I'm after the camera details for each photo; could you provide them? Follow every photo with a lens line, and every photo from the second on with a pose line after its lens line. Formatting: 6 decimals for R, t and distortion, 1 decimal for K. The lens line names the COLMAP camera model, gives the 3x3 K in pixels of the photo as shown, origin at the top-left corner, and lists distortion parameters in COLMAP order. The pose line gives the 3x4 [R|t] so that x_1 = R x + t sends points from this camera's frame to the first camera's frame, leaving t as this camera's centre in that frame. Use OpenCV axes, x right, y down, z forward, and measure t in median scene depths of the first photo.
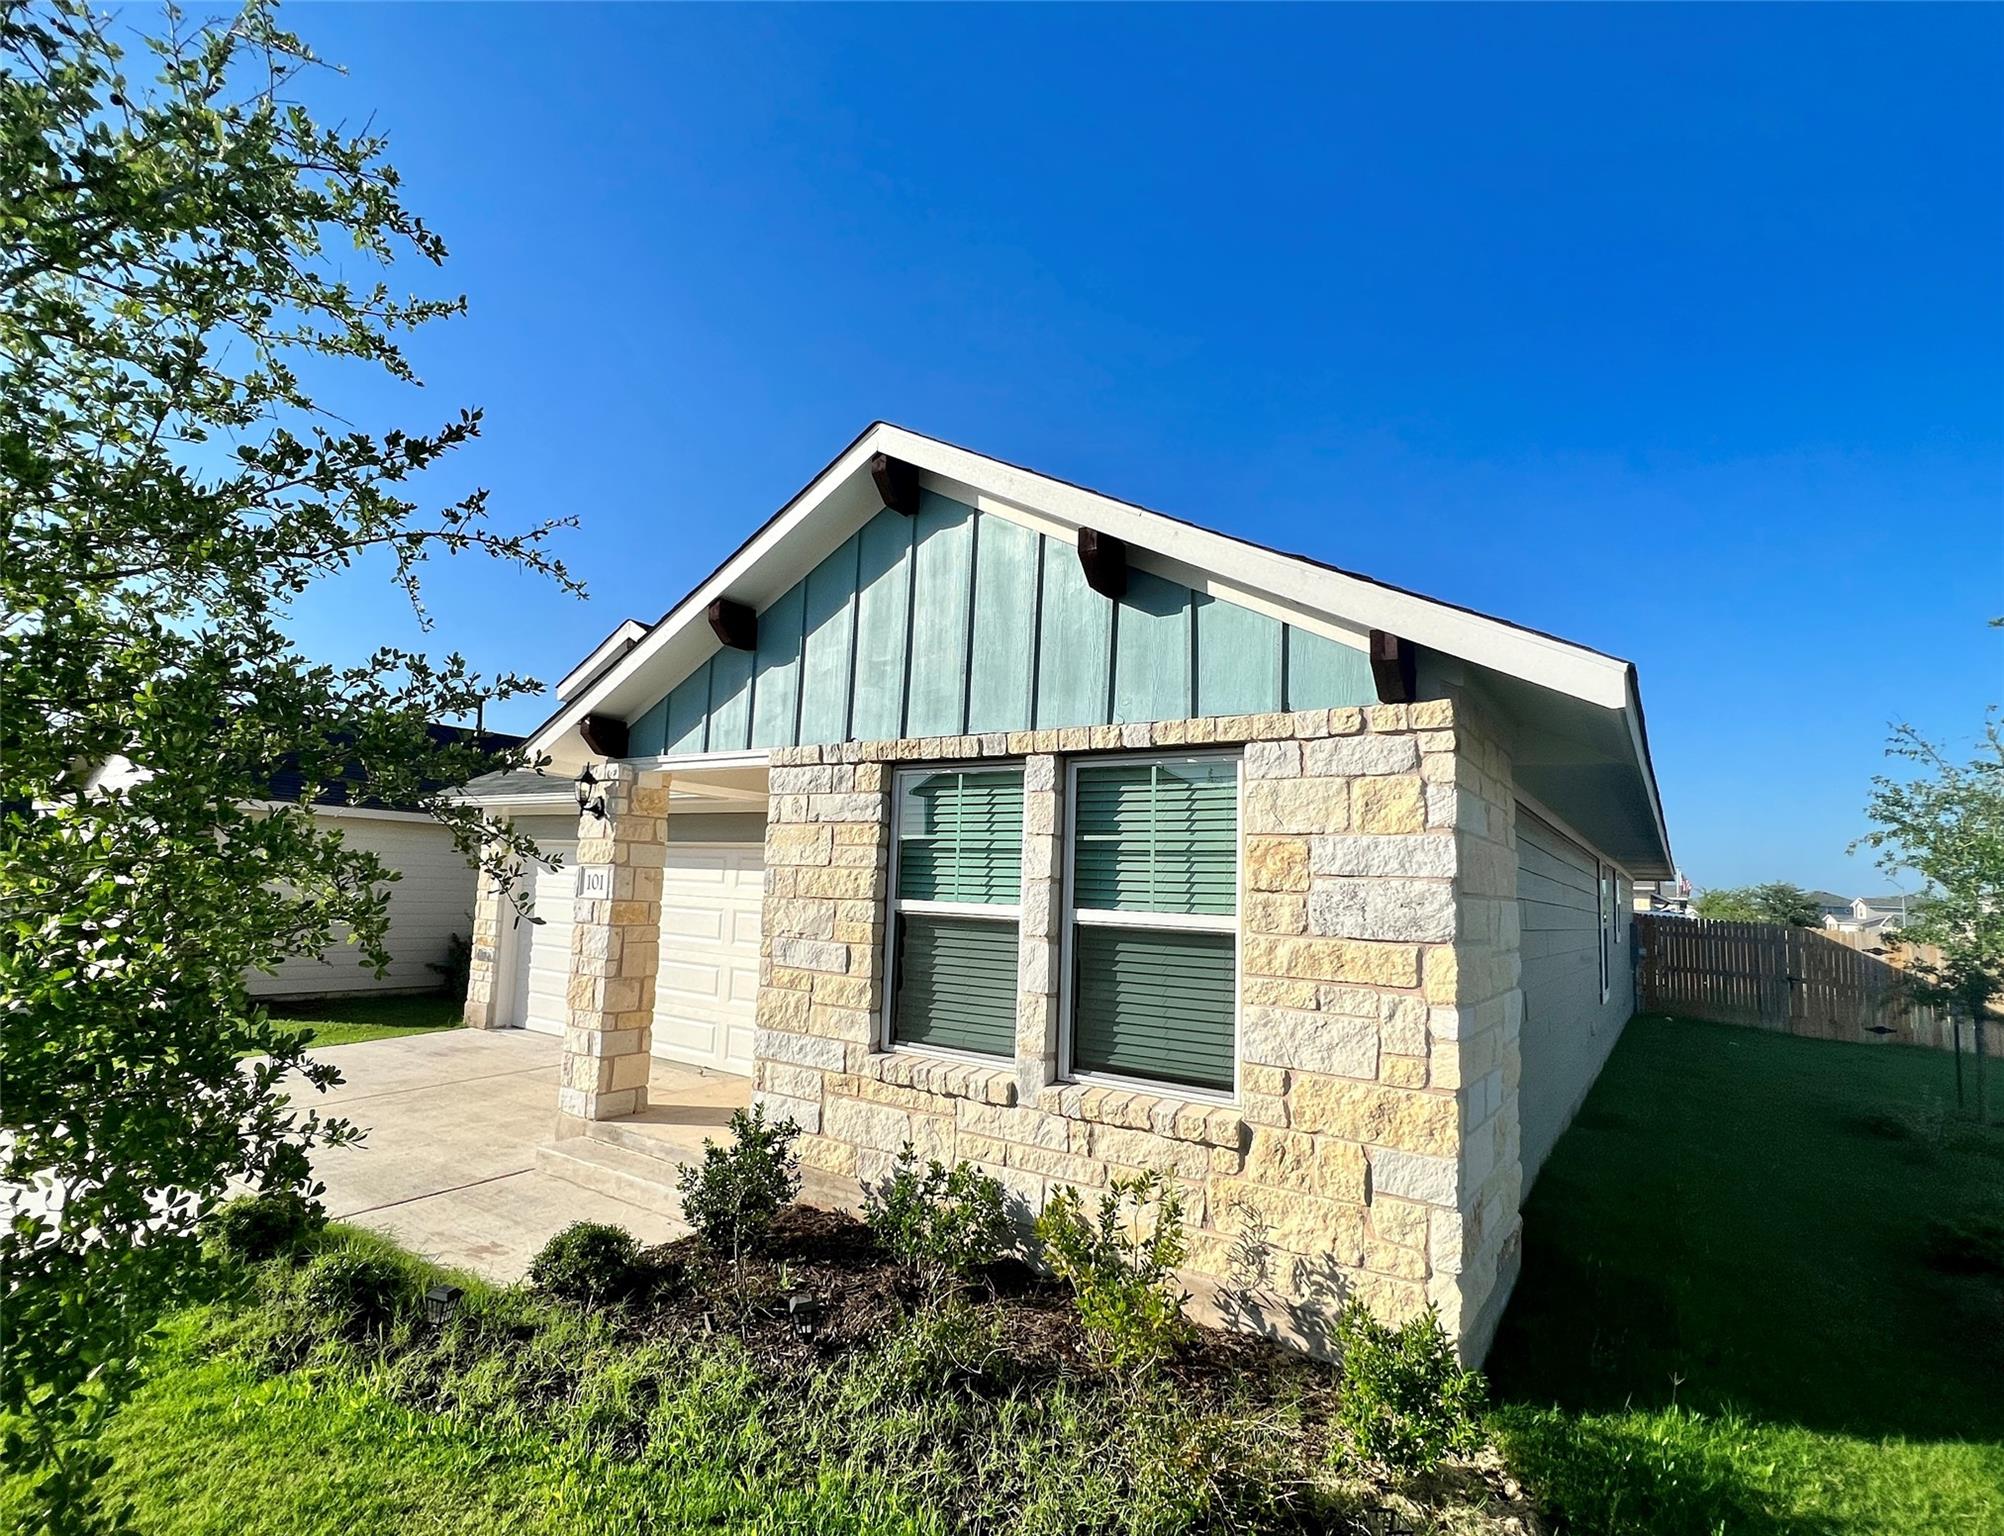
lens RADIAL K [[989.4, 0, 1002.0], [0, 989.4, 768.0], [0, 0, 1]] dist [0.001021, 0.000002]
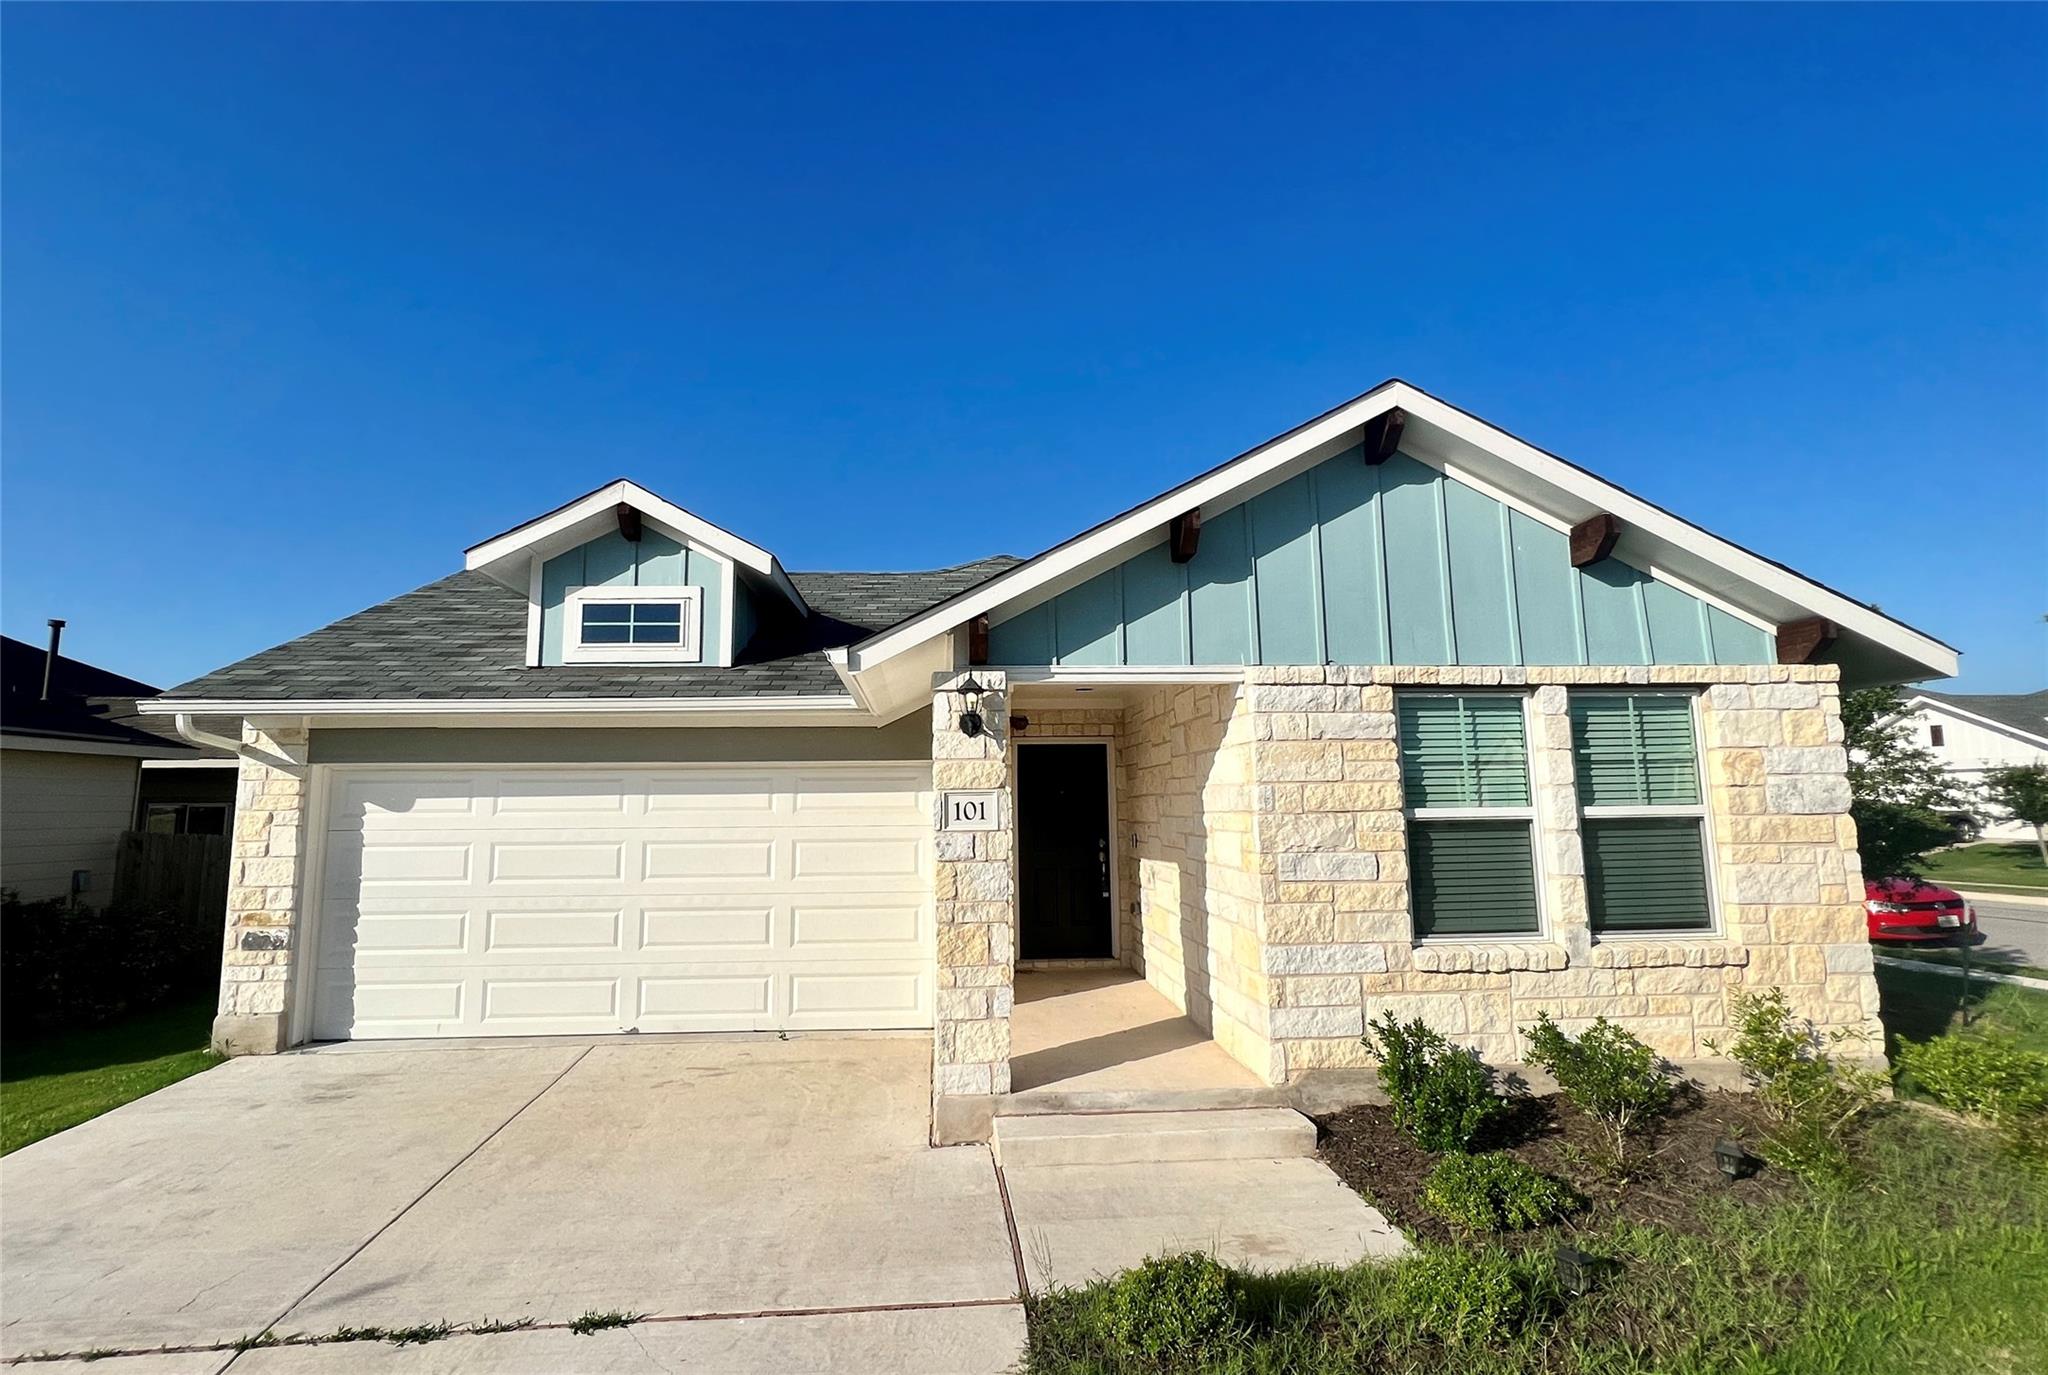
lens RADIAL K [[902.6, 0, 986.9], [0, 902.6, 676.6], [0, 0, 1]] dist [-0.000886, -0.000018]
pose [[0.782414, 0.038315, 0.621579, -1.209006], [-0.033928, 0.999246, -0.018887, 0.020915], [-0.621834, -0.006311, 0.783124, 0.540567]]
